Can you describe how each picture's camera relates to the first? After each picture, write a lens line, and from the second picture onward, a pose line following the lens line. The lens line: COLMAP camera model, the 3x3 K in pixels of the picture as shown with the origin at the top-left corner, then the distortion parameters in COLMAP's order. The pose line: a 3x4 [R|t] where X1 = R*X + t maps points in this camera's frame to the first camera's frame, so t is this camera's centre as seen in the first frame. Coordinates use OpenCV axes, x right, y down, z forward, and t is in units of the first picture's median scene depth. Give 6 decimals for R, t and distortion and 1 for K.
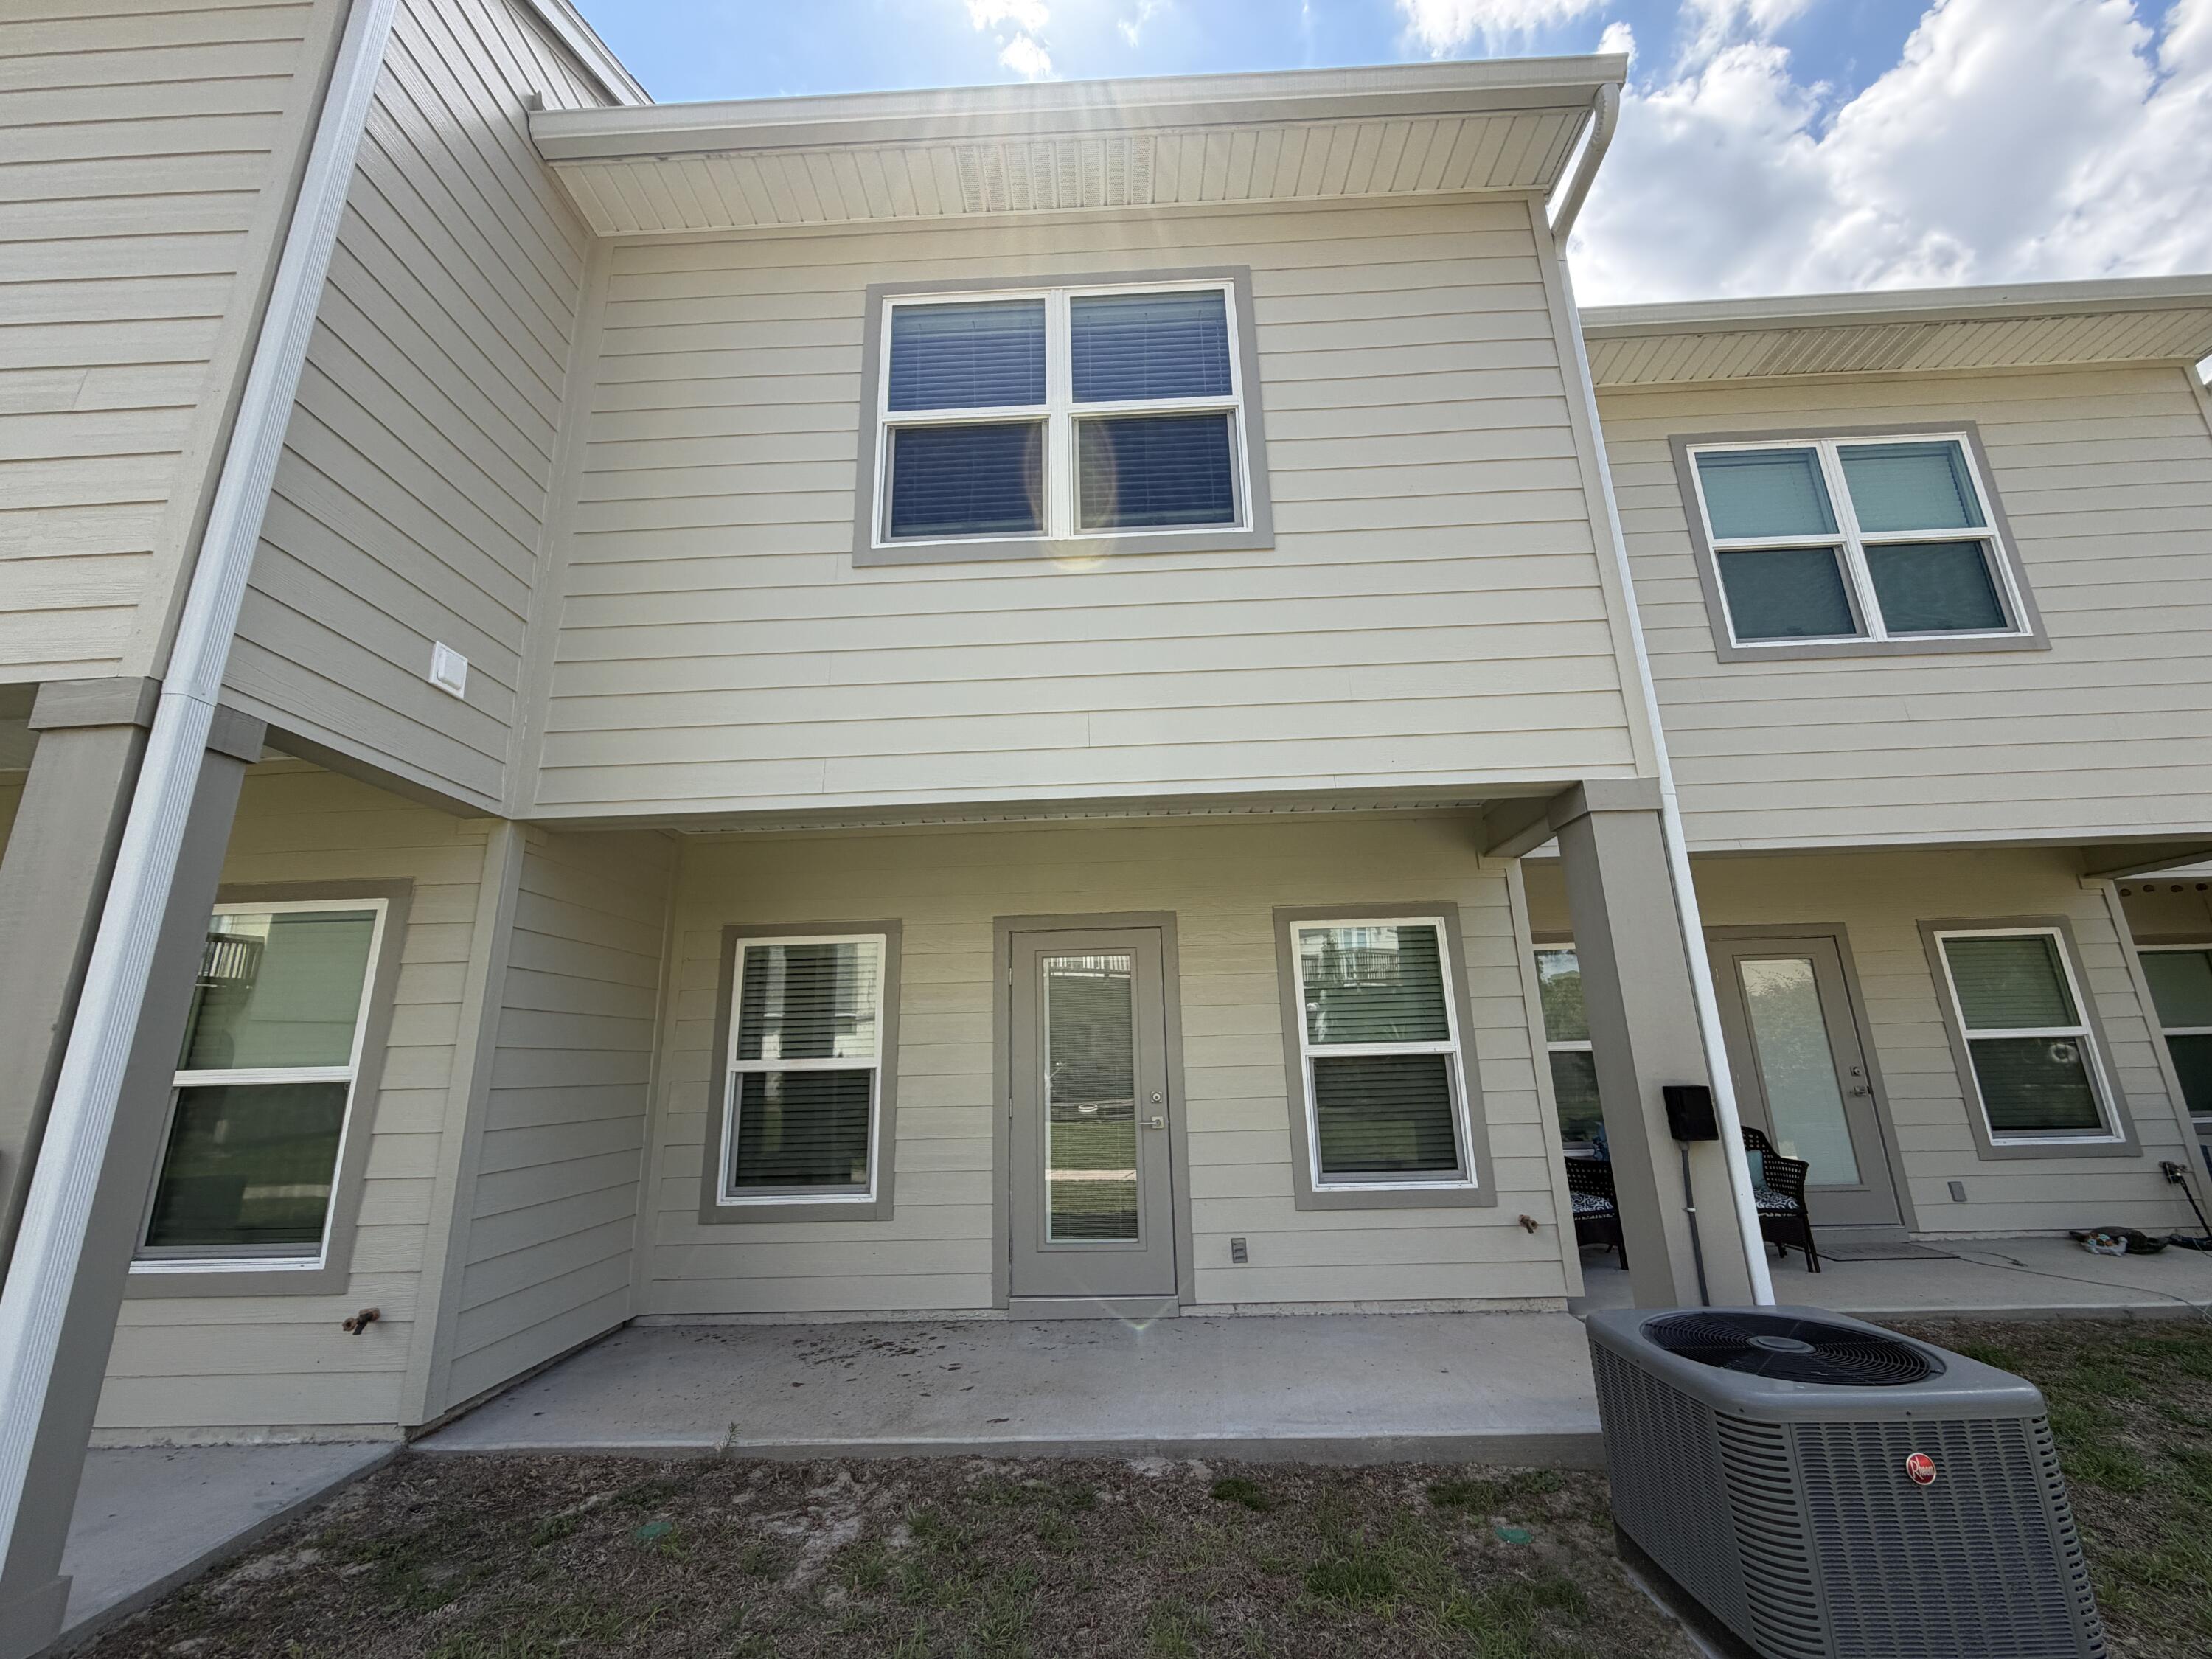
lens RADIAL K [[879.7, 0, 1100.9], [0, 879.7, 829.5], [0, 0, 1]] dist [-0.000751, 0.000726]
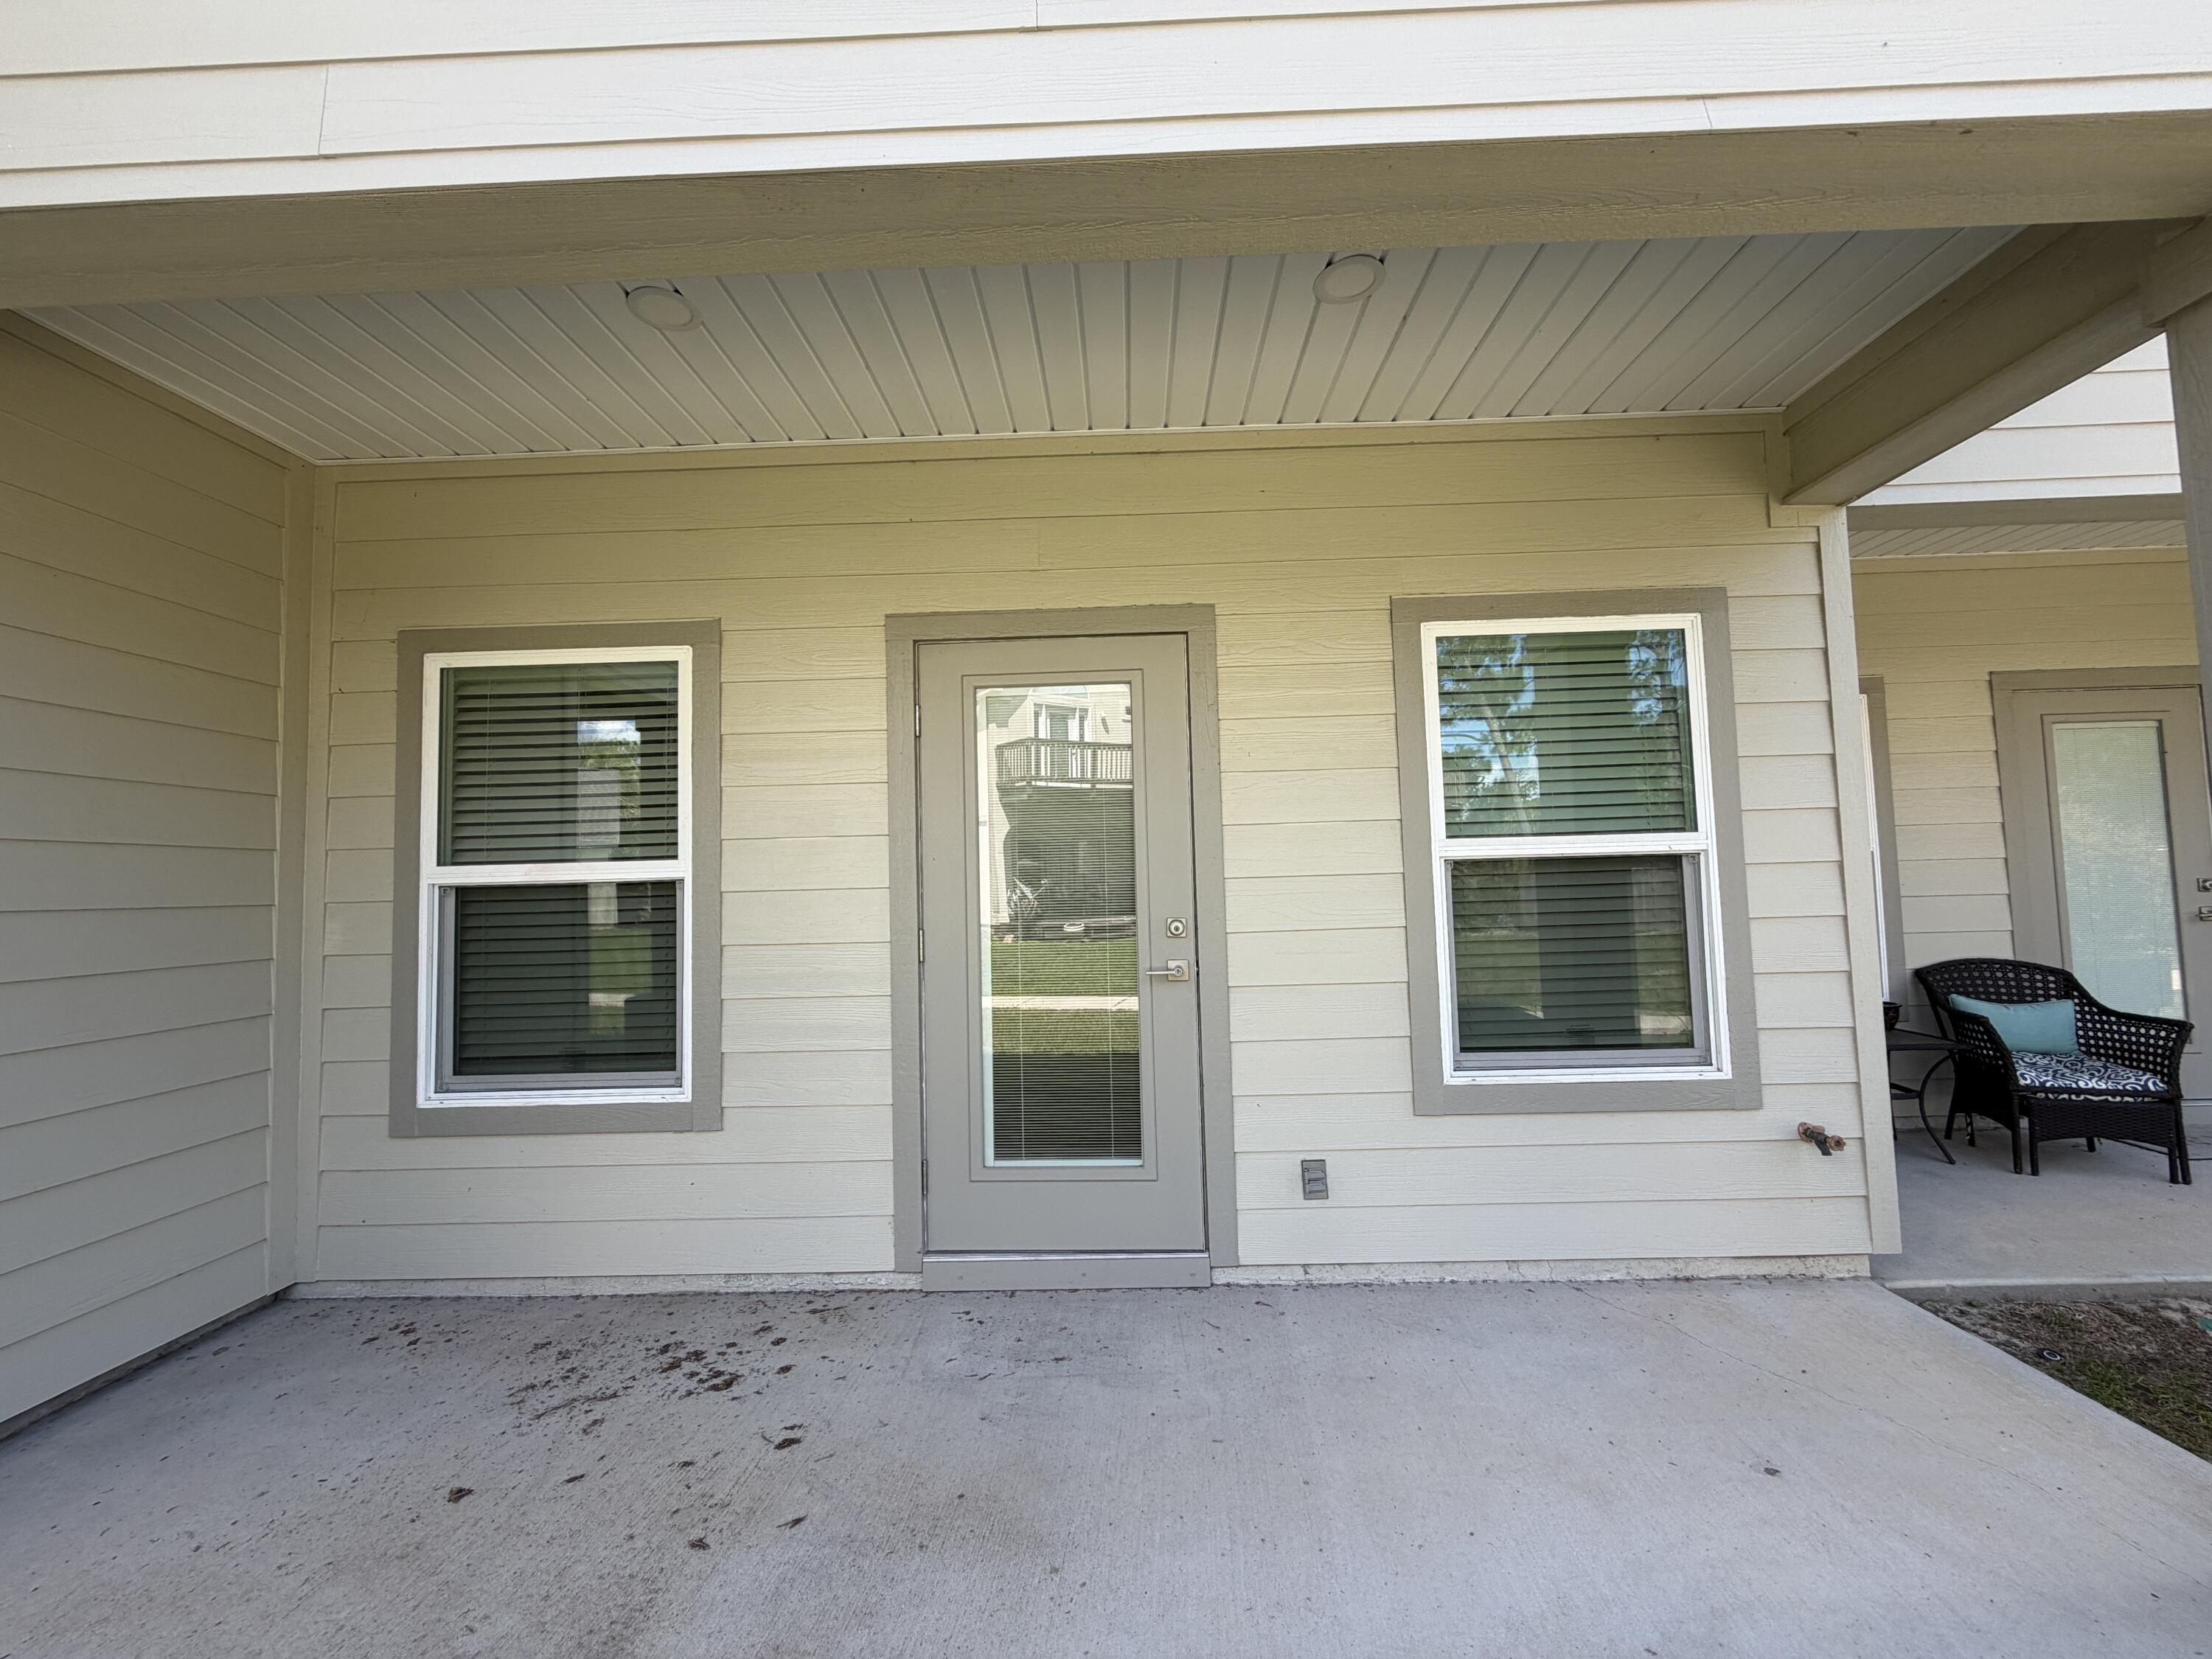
lens RADIAL K [[879.7, 0, 1100.9], [0, 879.7, 829.5], [0, 0, 1]] dist [-0.000751, 0.000726]
pose [[0.999921, 0.000321, 0.012588, 0.007535], [-0.002833, 0.979777, 0.200074, 0.131812], [-0.012269, -0.200094, 0.979700, 0.469017]]
